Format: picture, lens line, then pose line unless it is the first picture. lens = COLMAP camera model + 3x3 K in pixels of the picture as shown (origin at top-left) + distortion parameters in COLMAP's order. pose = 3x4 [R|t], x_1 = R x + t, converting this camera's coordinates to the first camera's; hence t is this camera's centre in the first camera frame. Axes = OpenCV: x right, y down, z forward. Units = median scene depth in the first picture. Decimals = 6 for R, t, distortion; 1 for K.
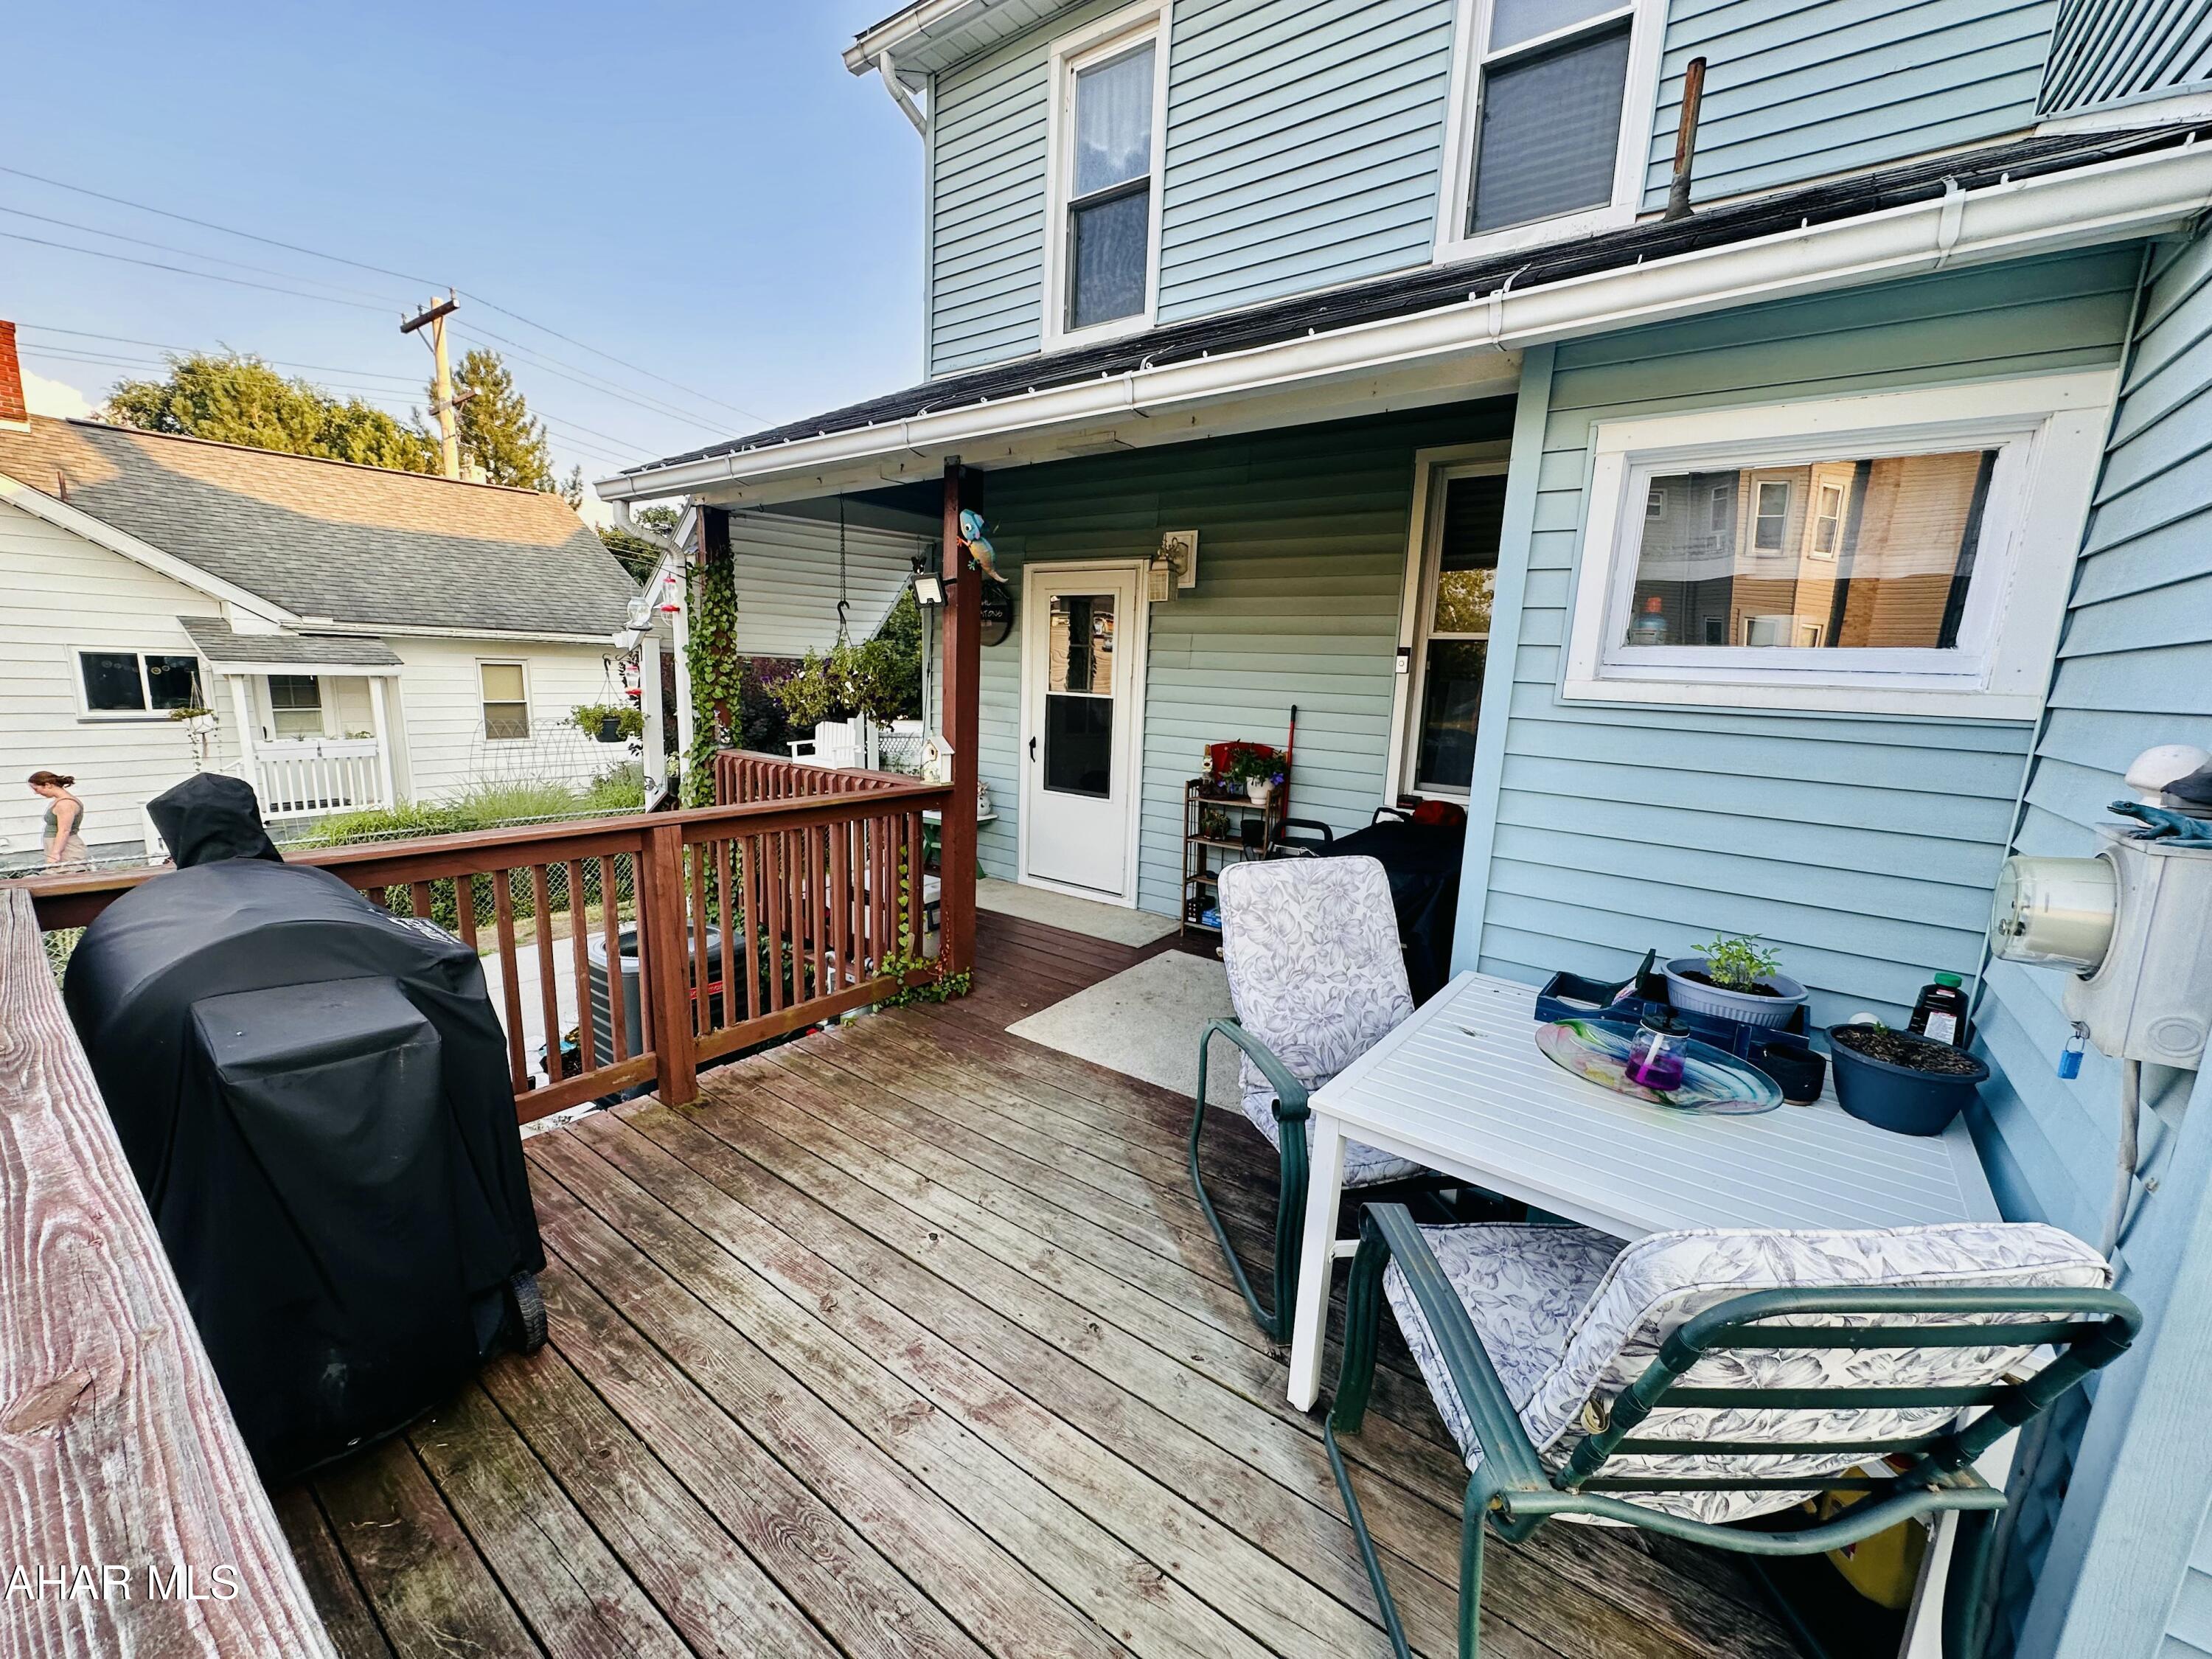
lens RADIAL K [[883.3, 0, 1106.0], [0, 883.3, 830.3], [0, 0, 1]] dist [-0.004498, 0.000647]
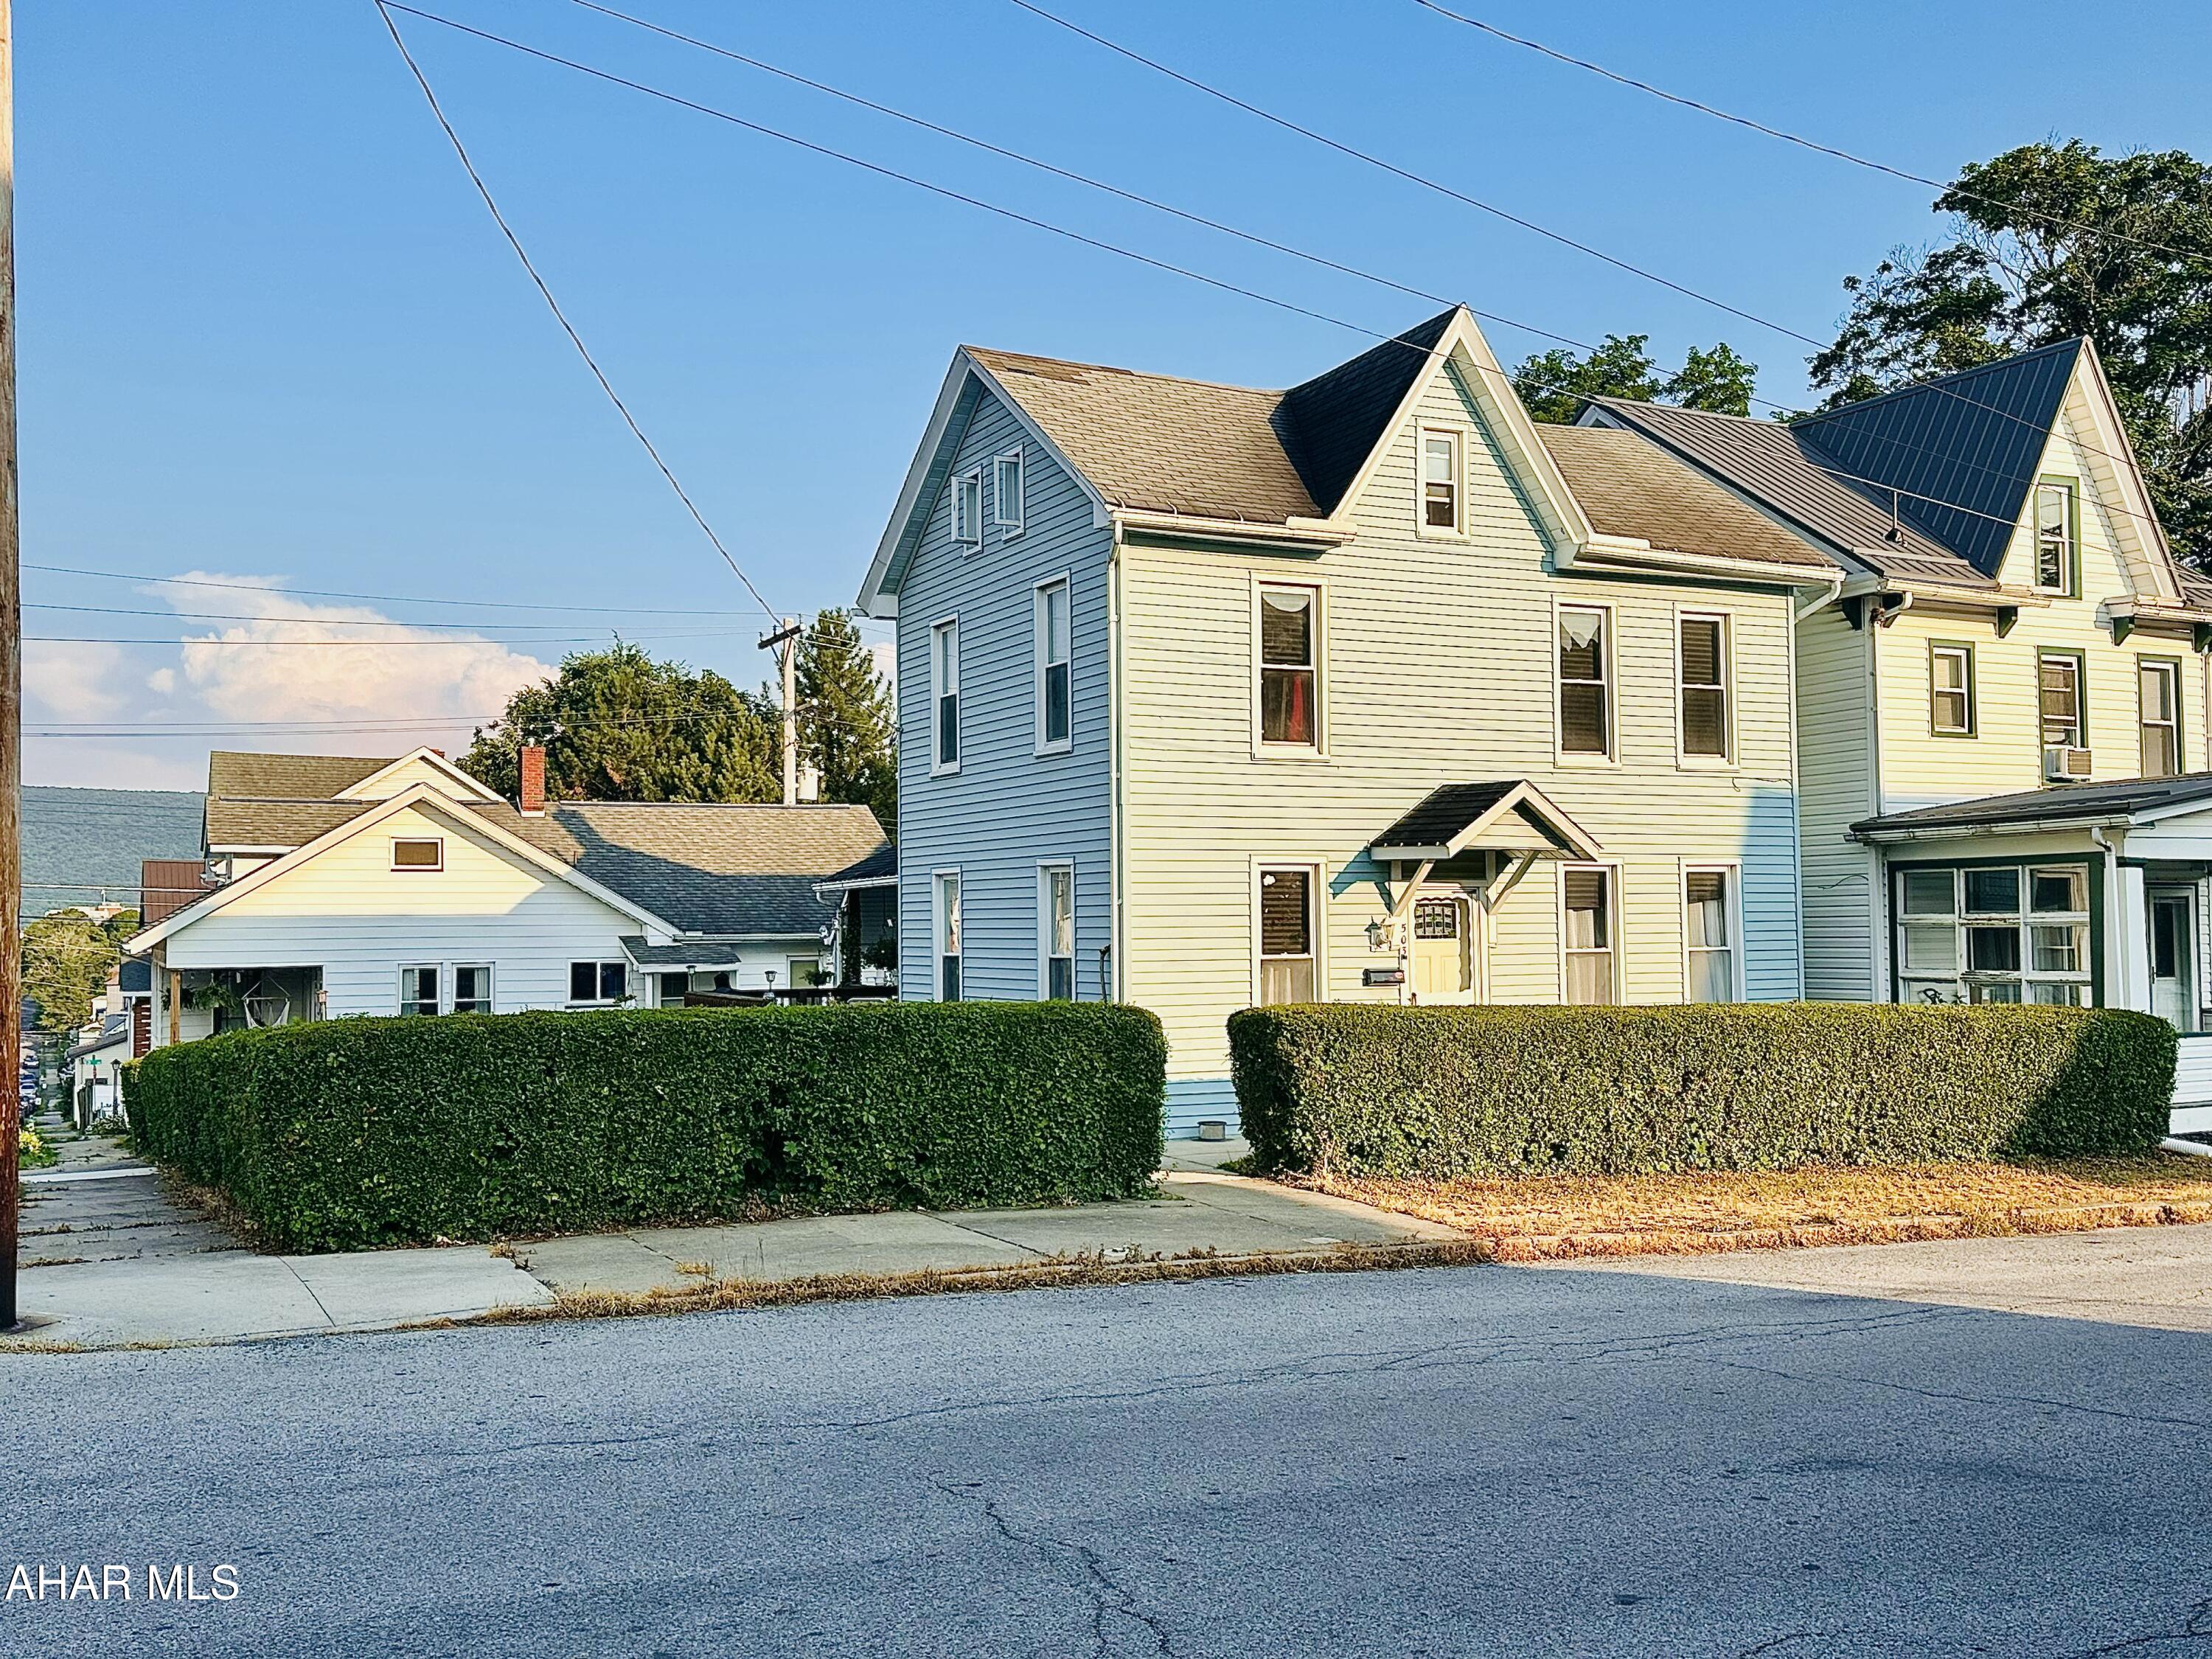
lens RADIAL K [[2055.5, 0, 1115.6], [0, 2055.5, 835.5], [0, 0, 1]] dist [0.115566, 0.000000]
pose [[0.888642, -0.069529, -0.453301, 0.978320], [-0.039060, 0.973373, -0.225872, 0.264811], [0.456935, 0.218426, 0.862265, -1.269663]]
